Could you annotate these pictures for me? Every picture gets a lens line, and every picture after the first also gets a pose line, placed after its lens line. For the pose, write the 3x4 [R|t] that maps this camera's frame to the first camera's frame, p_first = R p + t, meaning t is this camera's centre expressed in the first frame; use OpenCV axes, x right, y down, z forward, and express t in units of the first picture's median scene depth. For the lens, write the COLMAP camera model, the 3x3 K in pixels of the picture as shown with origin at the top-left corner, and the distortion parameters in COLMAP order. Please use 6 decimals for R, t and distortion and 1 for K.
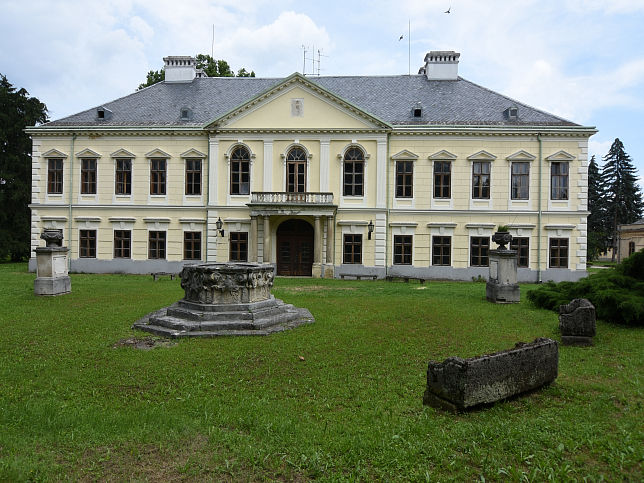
lens RADIAL K [[231.7, 0, 318.2], [0, 231.7, 253.5], [0, 0, 1]] dist [0.001071, 0.000011]
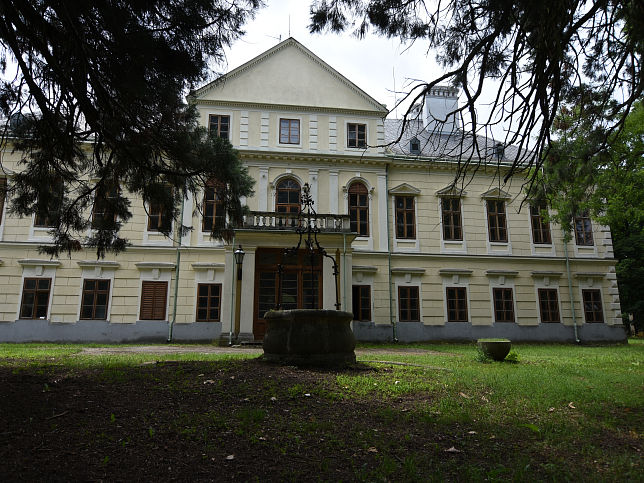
lens RADIAL K [[304.1, 0, 325.1], [0, 304.1, 267.1], [0, 0, 1]] dist [-0.015722, -0.000254]
pose [[0.991556, 0.007555, 0.129459, -0.128546], [0.010317, 0.990541, -0.136828, -0.002967], [-0.129268, 0.137008, 0.982099, 0.005551]]
